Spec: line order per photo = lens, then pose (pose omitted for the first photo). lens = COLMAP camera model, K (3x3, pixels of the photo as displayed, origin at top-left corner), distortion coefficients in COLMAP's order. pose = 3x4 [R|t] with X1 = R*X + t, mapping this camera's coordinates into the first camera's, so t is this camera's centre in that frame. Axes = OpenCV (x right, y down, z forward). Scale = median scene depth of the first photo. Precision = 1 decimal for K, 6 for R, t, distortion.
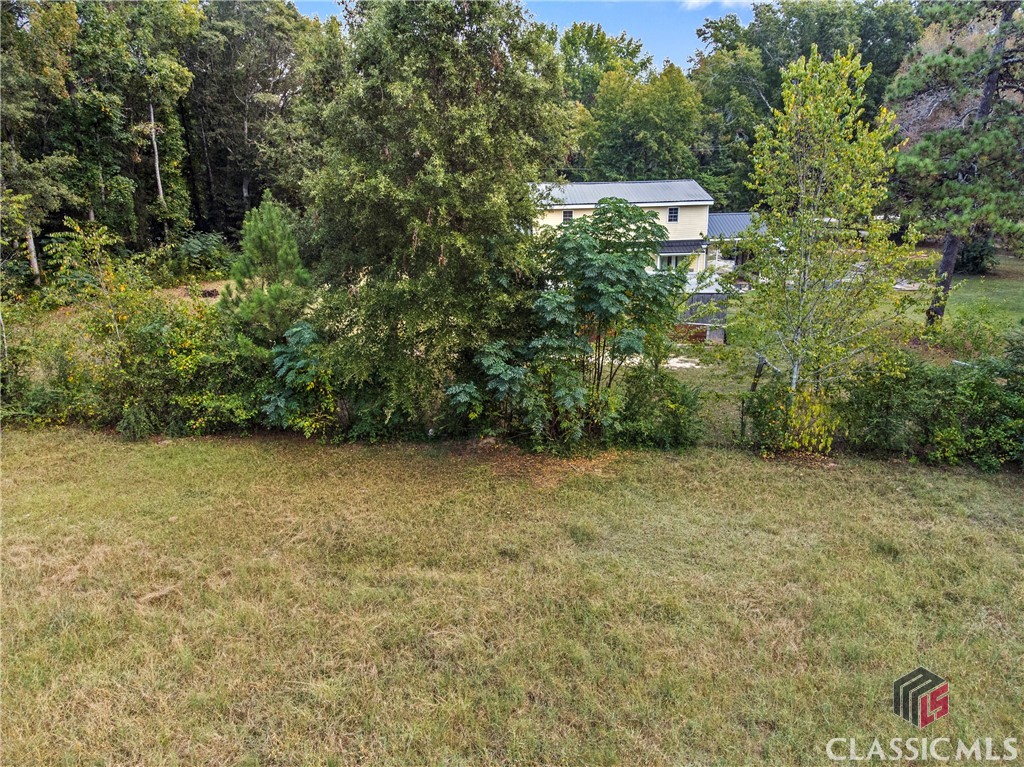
lens RADIAL K [[772.5, 0, 513.4], [0, 772.5, 383.7], [0, 0, 1]] dist [0.011897, 0.011887]
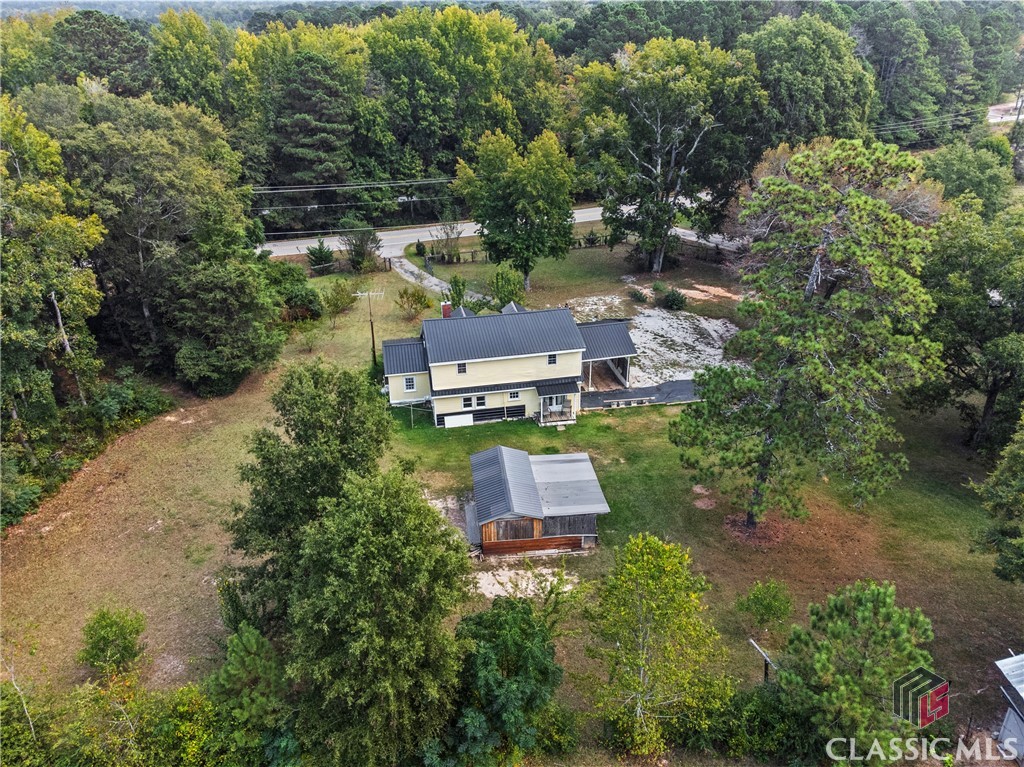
lens RADIAL K [[772.5, 0, 514.3], [0, 772.5, 386.4], [0, 0, 1]] dist [0.011897, 0.011887]
pose [[0.988384, -0.071130, 0.134305, -0.008549], [0.048011, 0.984595, 0.168128, -0.440890], [-0.144195, -0.159727, 0.976573, -0.144812]]
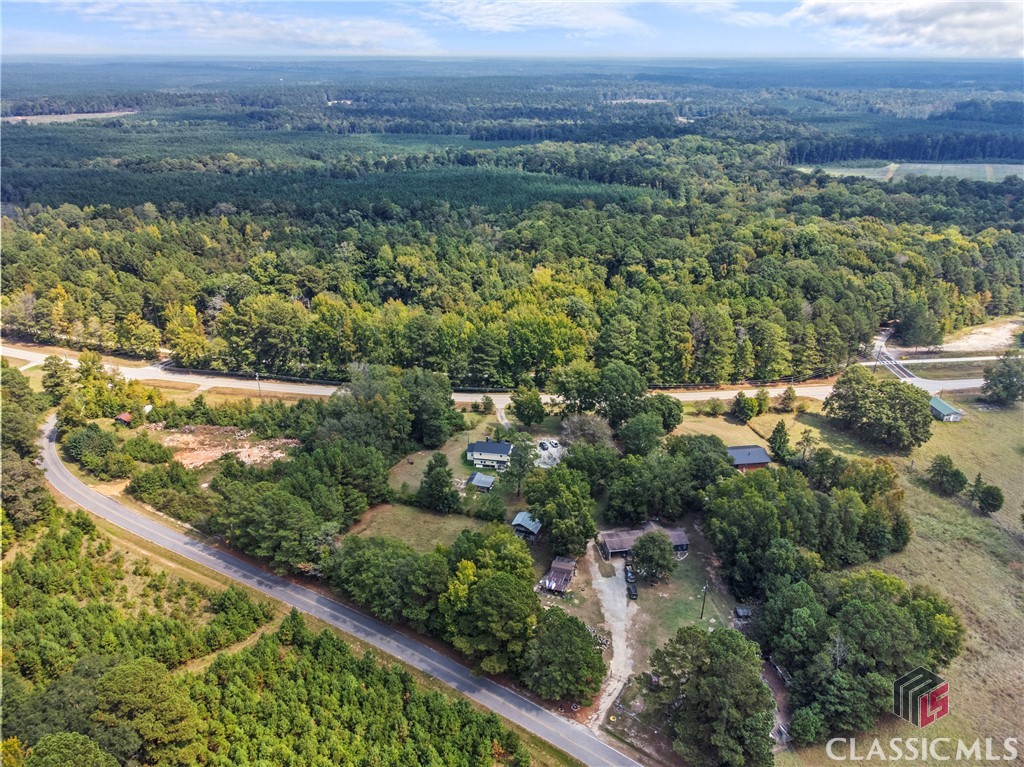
lens RADIAL K [[772.5, 0, 512.1], [0, 772.5, 381.5], [0, 0, 1]] dist [0.011897, 0.011887]
pose [[0.977993, 0.099467, -0.183402, 1.333396], [-0.082029, 0.991565, 0.100349, -1.405444], [0.191836, -0.083096, 0.977903, -4.457372]]
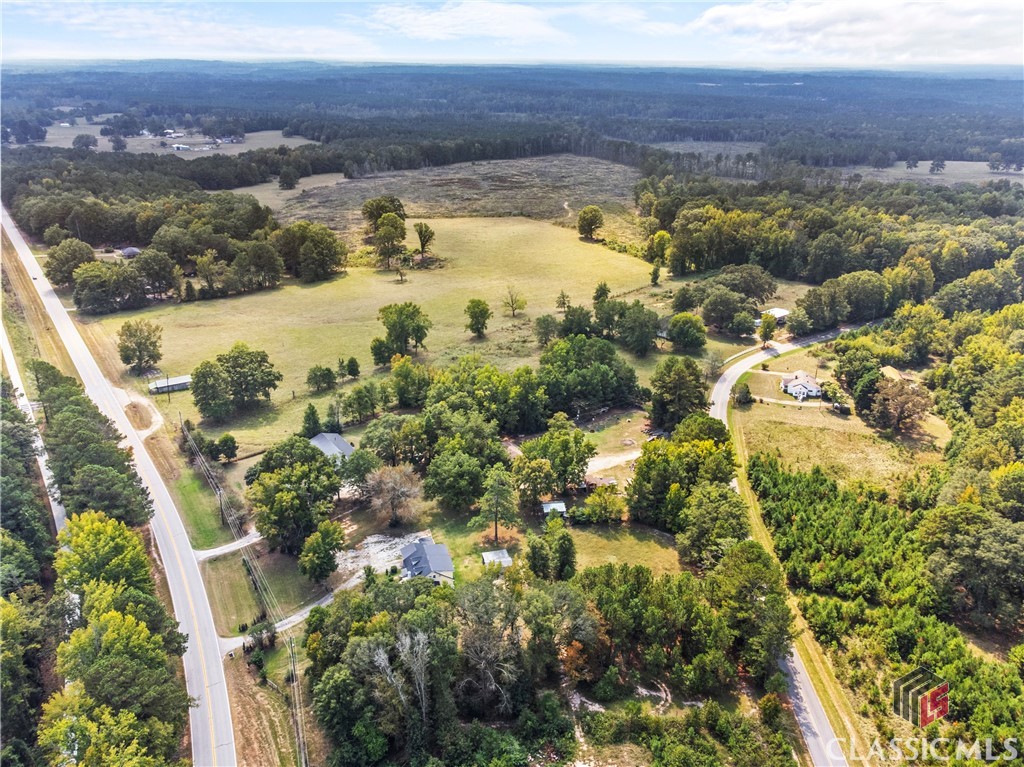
lens RADIAL K [[772.5, 0, 512.7], [0, 772.5, 383.4], [0, 0, 1]] dist [0.011897, 0.011887]
pose [[-0.258514, -0.369425, 0.892578, -3.730223], [0.295912, 0.849284, 0.437210, -3.102020], [-0.919569, 0.377150, -0.110235, 0.925622]]
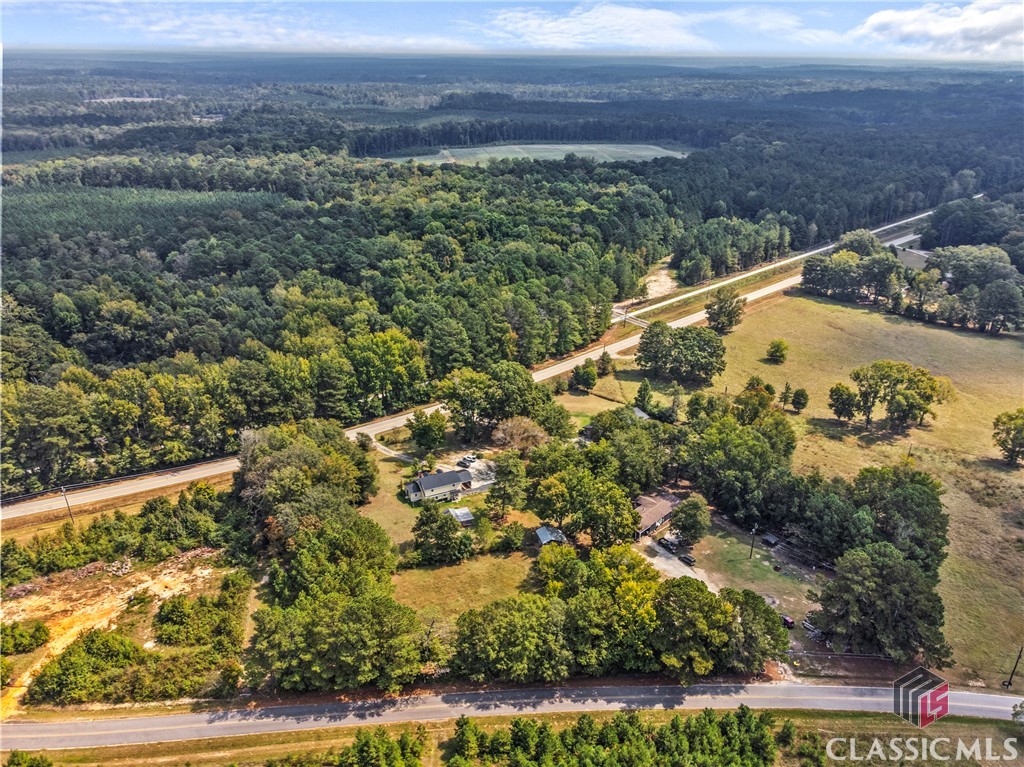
lens RADIAL K [[772.5, 0, 516.4], [0, 772.5, 384.3], [0, 0, 1]] dist [0.011897, 0.011887]
pose [[0.908219, -0.143262, 0.393211, -1.383913], [0.105496, 0.987613, 0.116156, -1.535277], [-0.404980, -0.064013, 0.912082, -3.895083]]
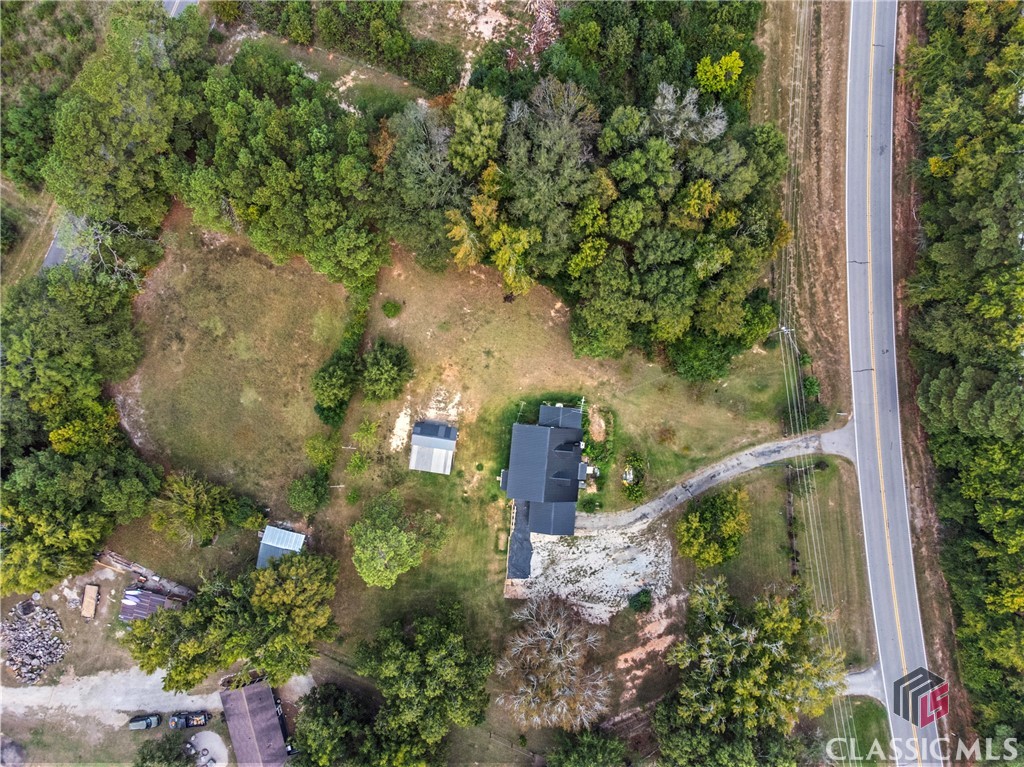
lens RADIAL K [[772.5, 0, 512.1], [0, 772.5, 384.0], [0, 0, 1]] dist [0.011897, 0.011887]
pose [[-0.121942, 0.992514, 0.006835, -0.133387], [-0.308923, -0.044498, 0.950046, -2.939181], [0.943237, 0.113739, 0.312037, 0.249821]]
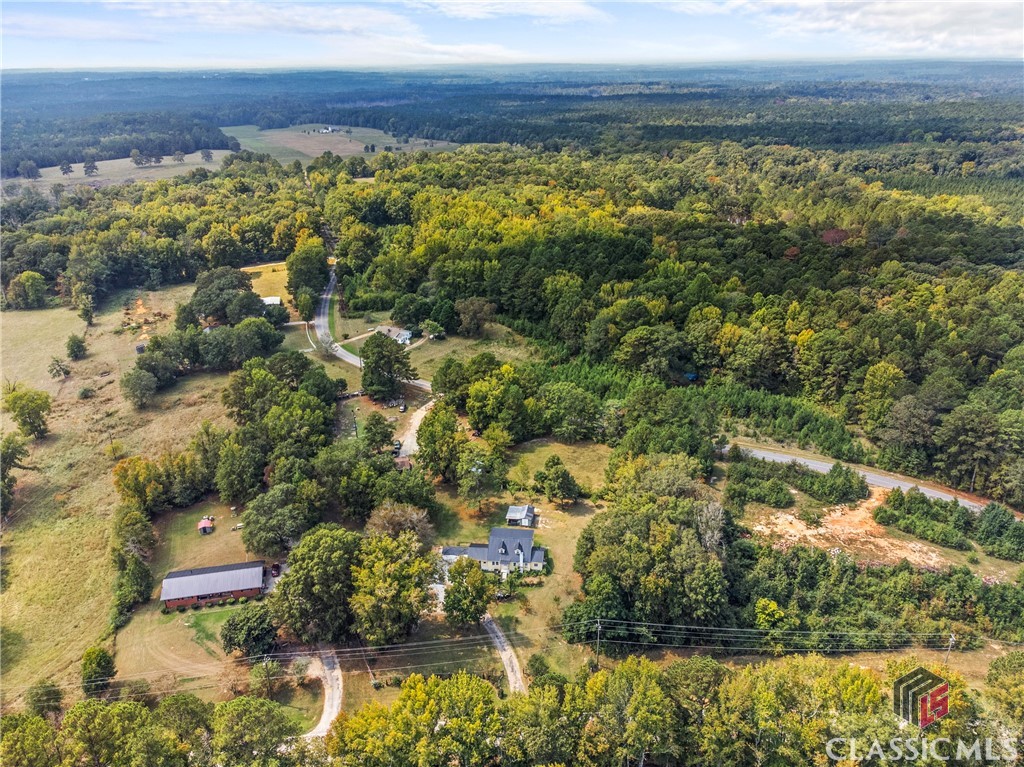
lens RADIAL K [[772.5, 0, 513.3], [0, 772.5, 388.4], [0, 0, 1]] dist [0.011897, 0.011887]
pose [[-0.988416, -0.032765, 0.148193, -0.543559], [0.073877, 0.749068, 0.658361, -4.243783], [-0.132578, 0.661682, -0.737970, 4.243285]]
